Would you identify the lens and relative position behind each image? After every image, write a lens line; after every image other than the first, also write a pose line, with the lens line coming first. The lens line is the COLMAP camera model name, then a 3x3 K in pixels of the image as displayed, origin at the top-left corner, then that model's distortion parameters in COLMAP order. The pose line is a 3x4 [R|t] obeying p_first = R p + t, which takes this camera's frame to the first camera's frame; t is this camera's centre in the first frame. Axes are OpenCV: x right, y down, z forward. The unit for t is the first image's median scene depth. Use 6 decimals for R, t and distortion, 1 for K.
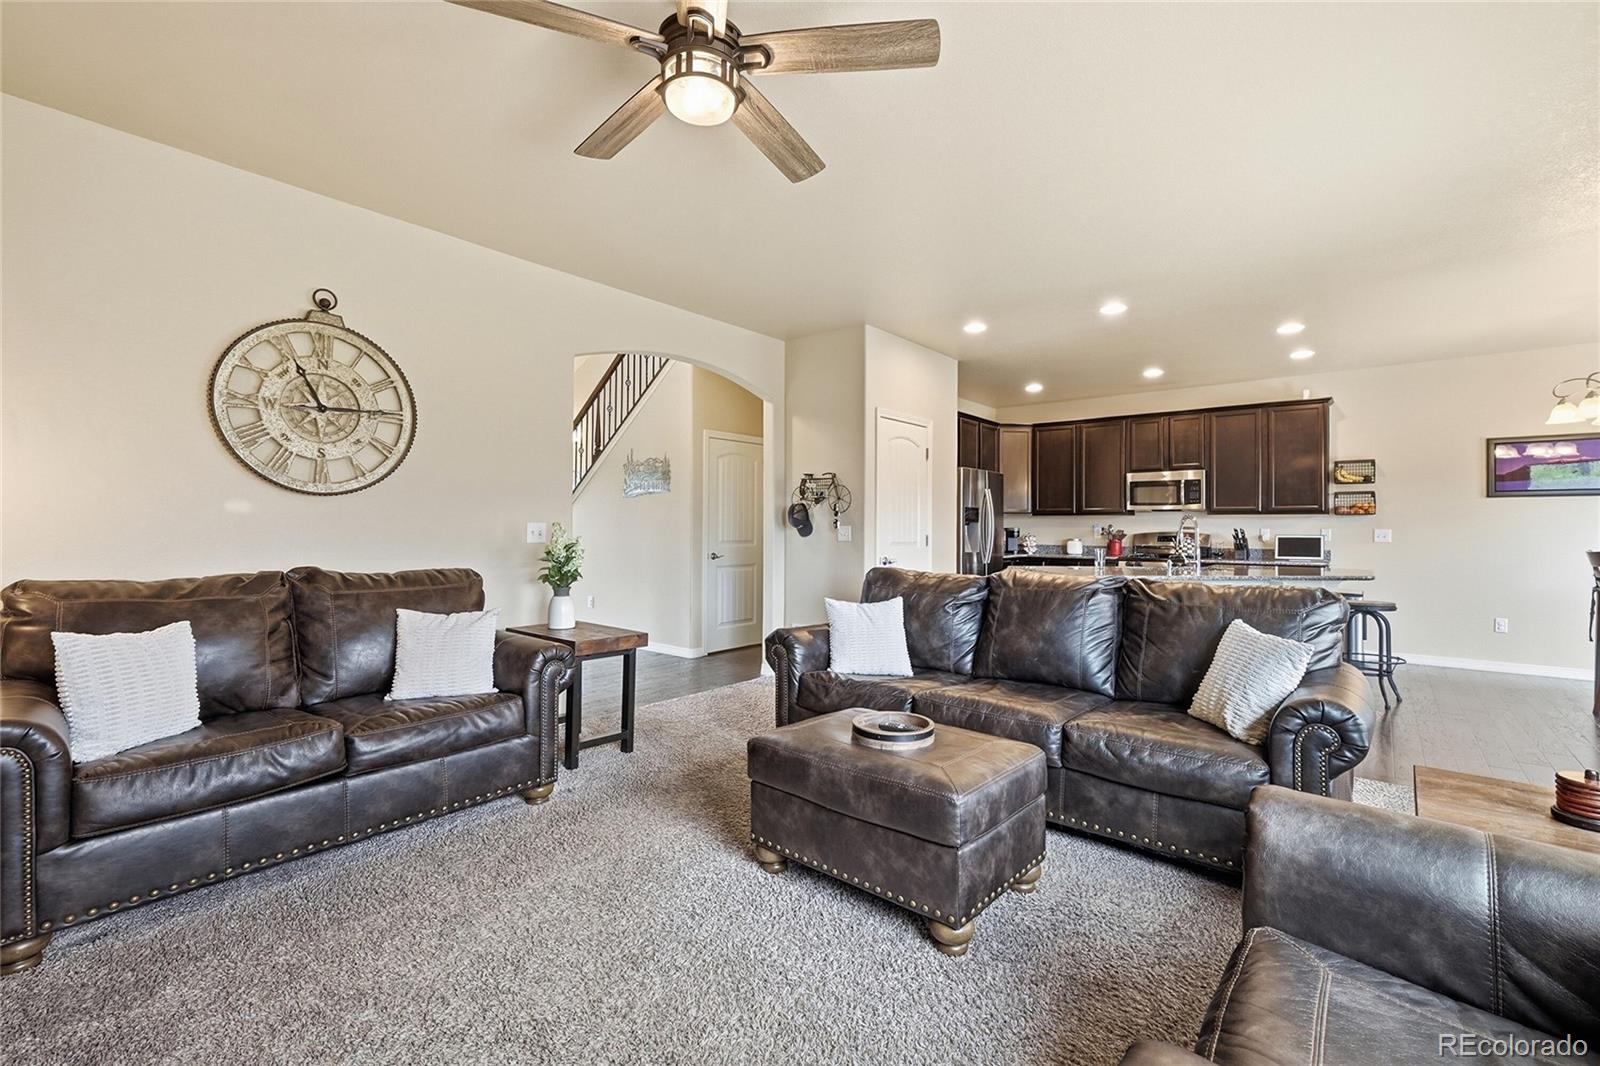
lens RADIAL K [[678.9, 0, 815.0], [0, 678.9, 528.3], [0, 0, 1]] dist [-0.000480, 0.000823]
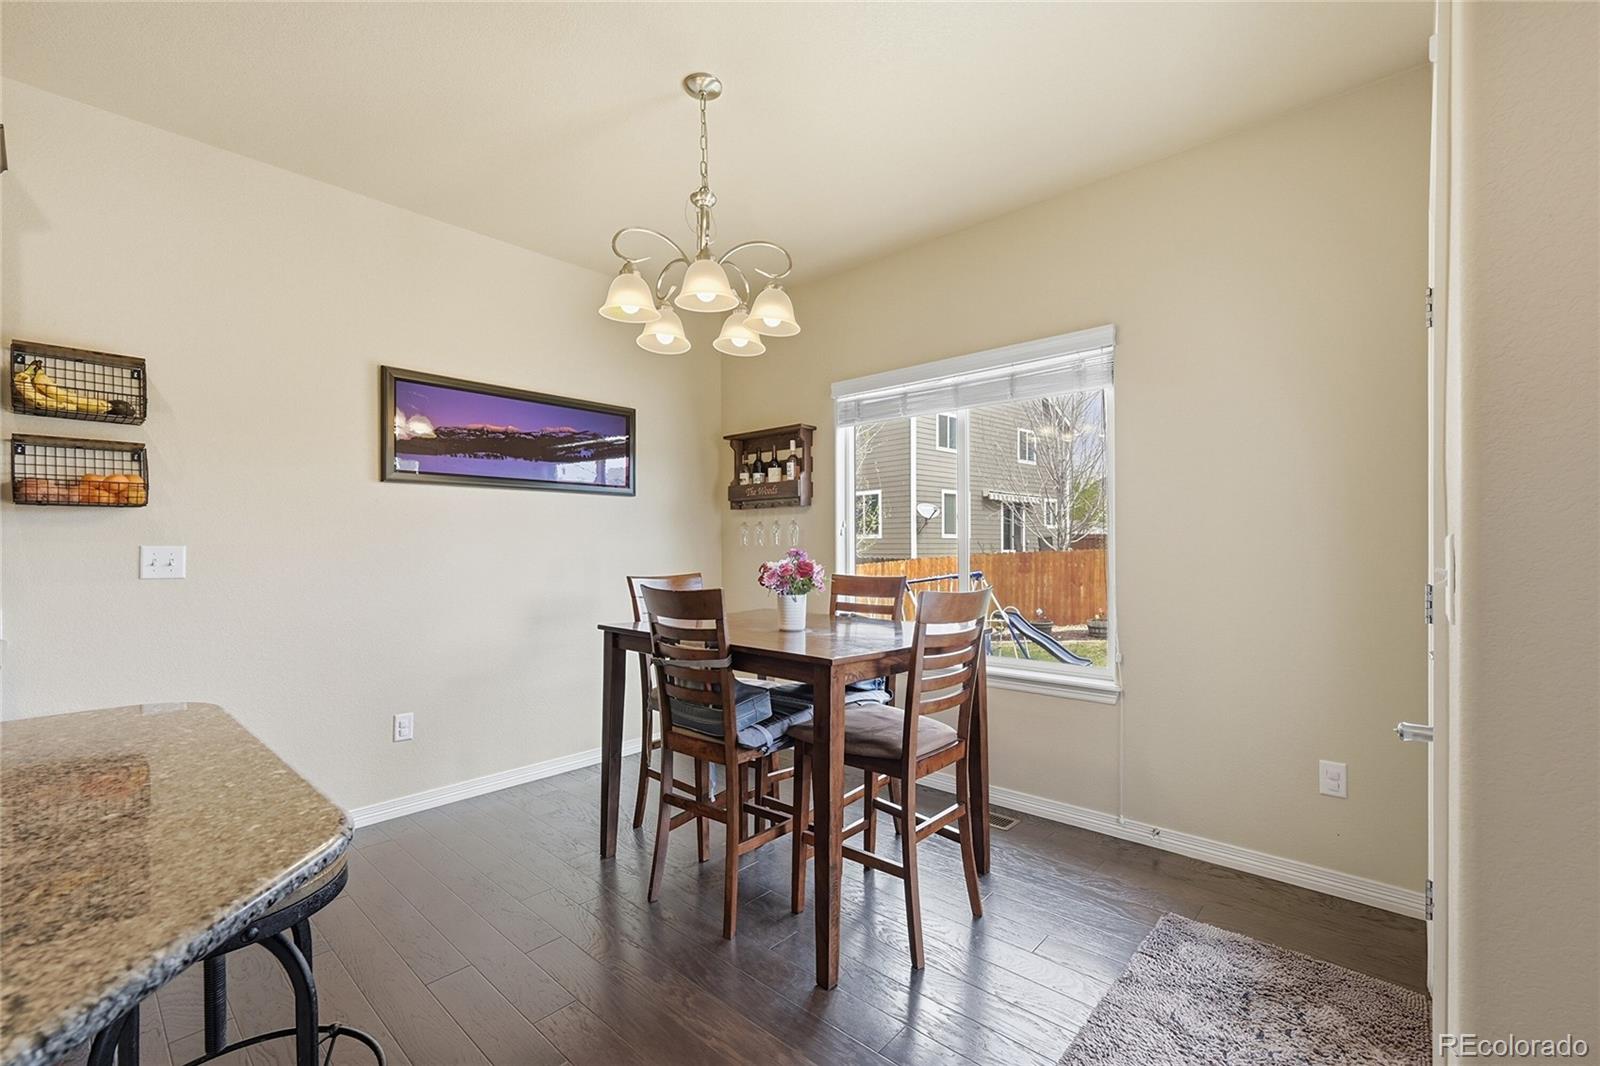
lens RADIAL K [[678.9, 0, 812.7], [0, 678.9, 542.9], [0, 0, 1]] dist [-0.000480, 0.000823]
pose [[0.036164, -0.004115, 0.999337, 0.443200], [0.003279, 0.999987, 0.003999, -0.000303], [-0.999340, 0.003132, 0.036177, 0.591897]]
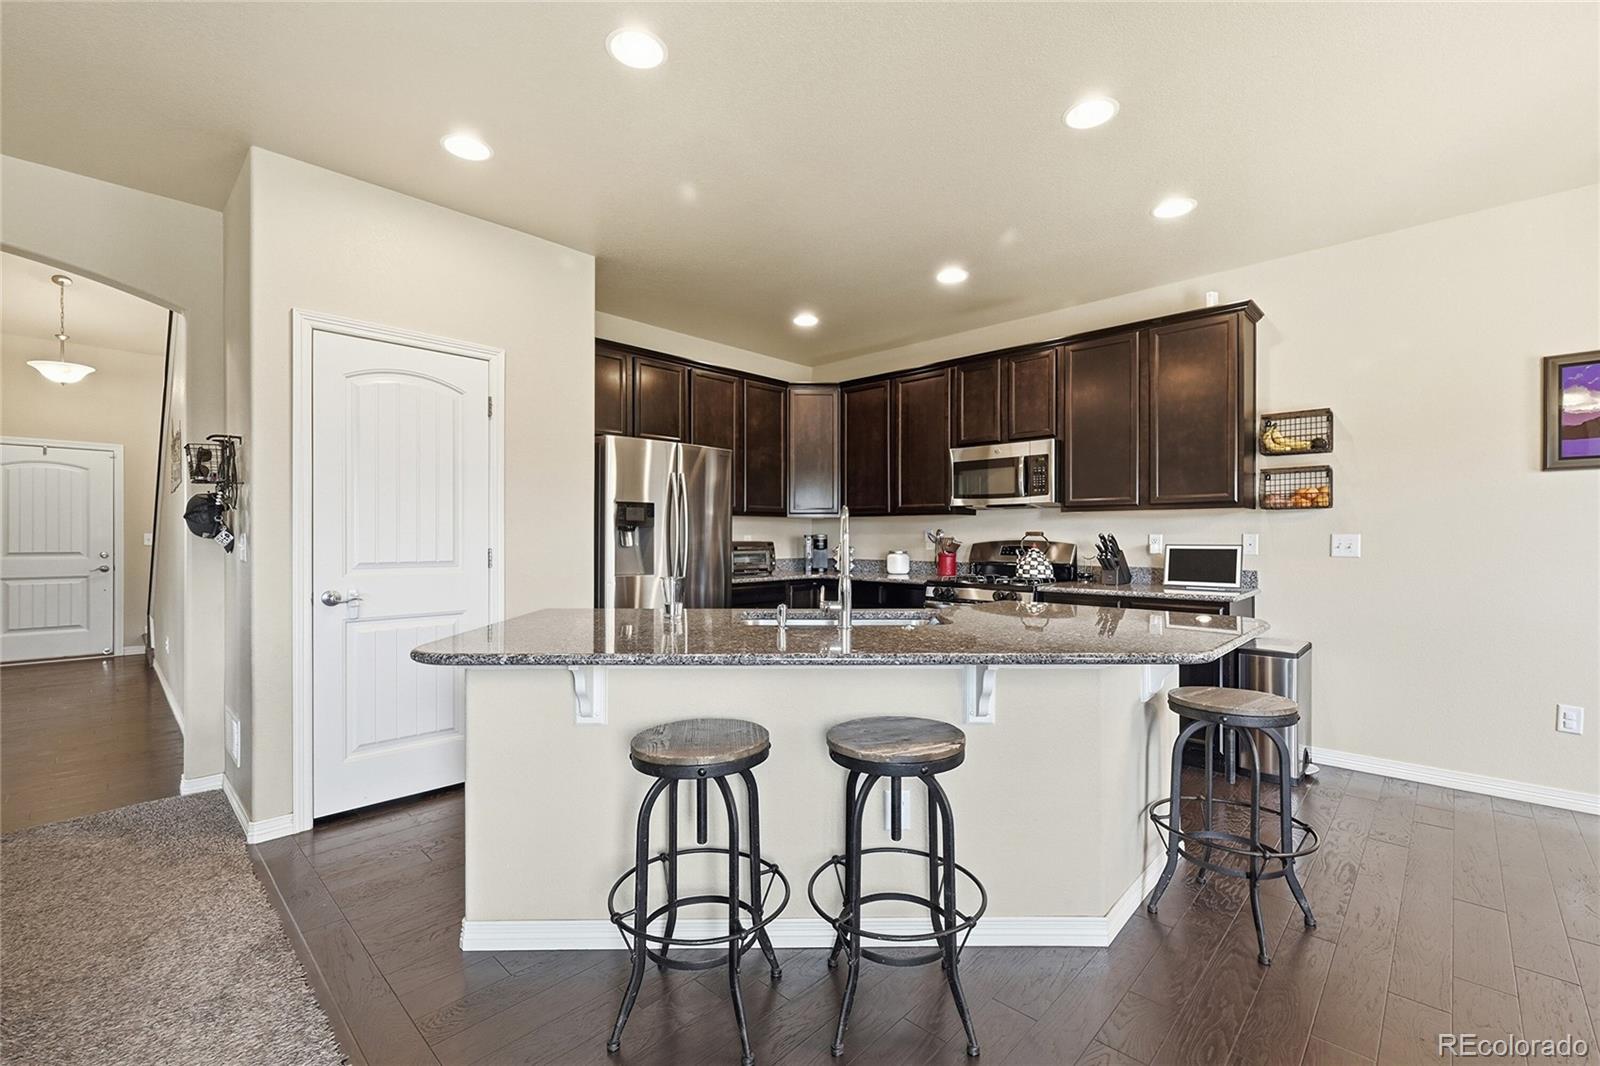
lens RADIAL K [[678.9, 0, 807.1], [0, 678.9, 543.9], [0, 0, 1]] dist [-0.000480, 0.000823]
pose [[0.997498, -0.005685, -0.070471, 0.419244], [0.006462, 0.999921, 0.010805, 0.000815], [0.070404, -0.011233, 0.997455, 0.398463]]
